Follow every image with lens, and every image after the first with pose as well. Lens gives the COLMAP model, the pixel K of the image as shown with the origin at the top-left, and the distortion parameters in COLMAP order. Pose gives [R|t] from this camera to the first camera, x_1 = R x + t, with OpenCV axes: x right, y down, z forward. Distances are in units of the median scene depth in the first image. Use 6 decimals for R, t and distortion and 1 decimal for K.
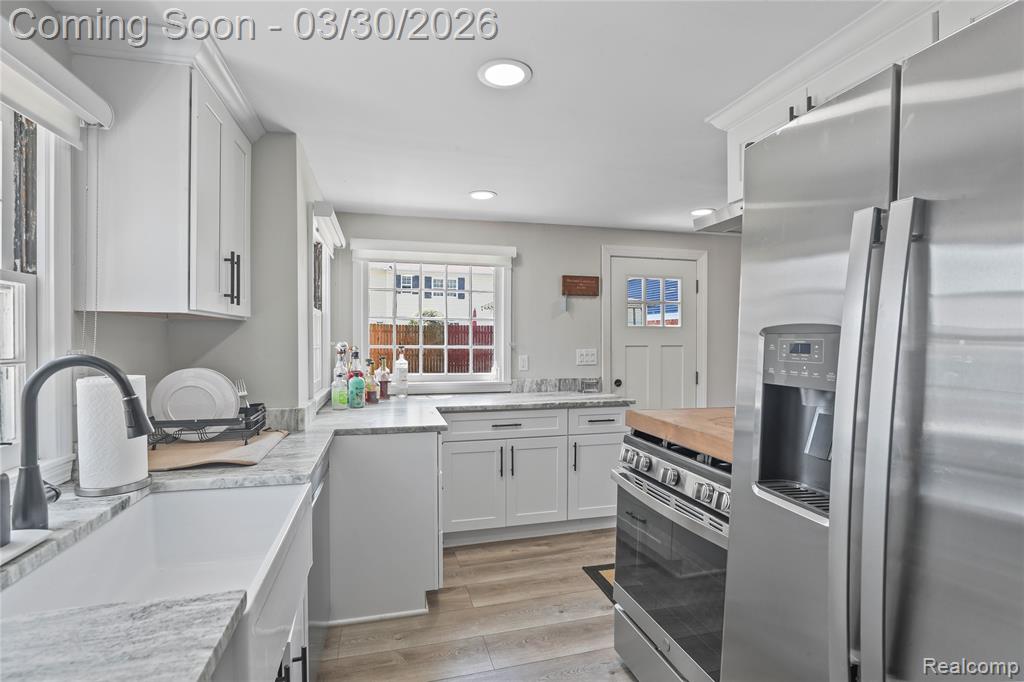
lens RADIAL K [[492.6, 0, 514.4], [0, 492.6, 343.8], [0, 0, 1]] dist [-0.001241, 0.002177]
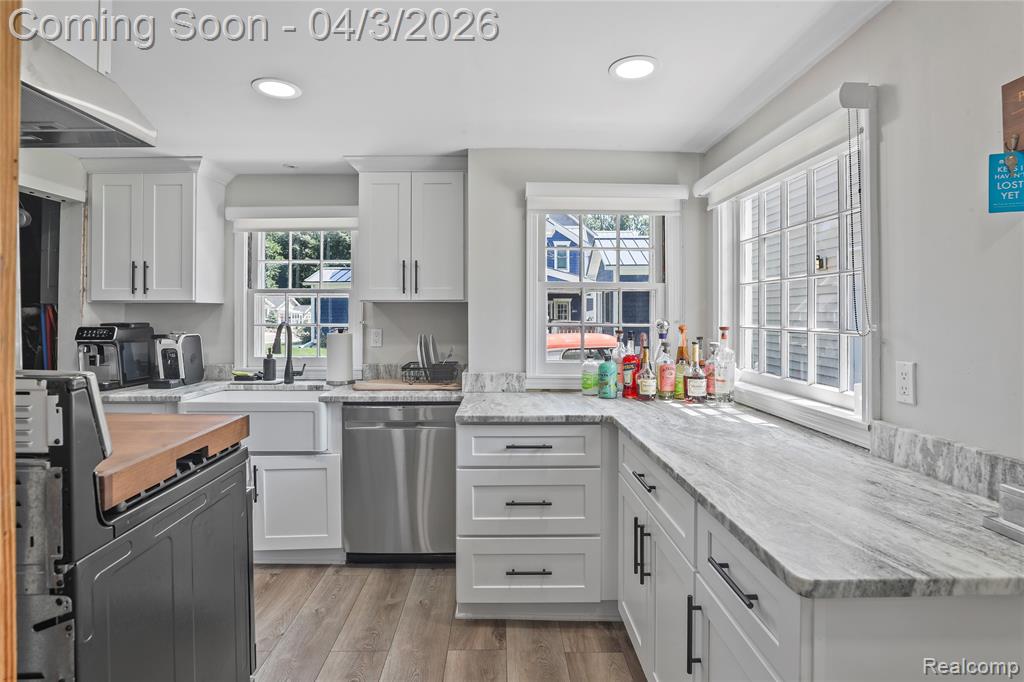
lens RADIAL K [[537.9, 0, 515.8], [0, 537.9, 314.6], [0, 0, 1]] dist [-0.001334, -0.000050]
pose [[-0.237587, -0.011898, -0.971293, 0.731830], [-0.020647, 0.999761, -0.007196, -0.003000], [0.971147, 0.018345, -0.237776, 1.285393]]
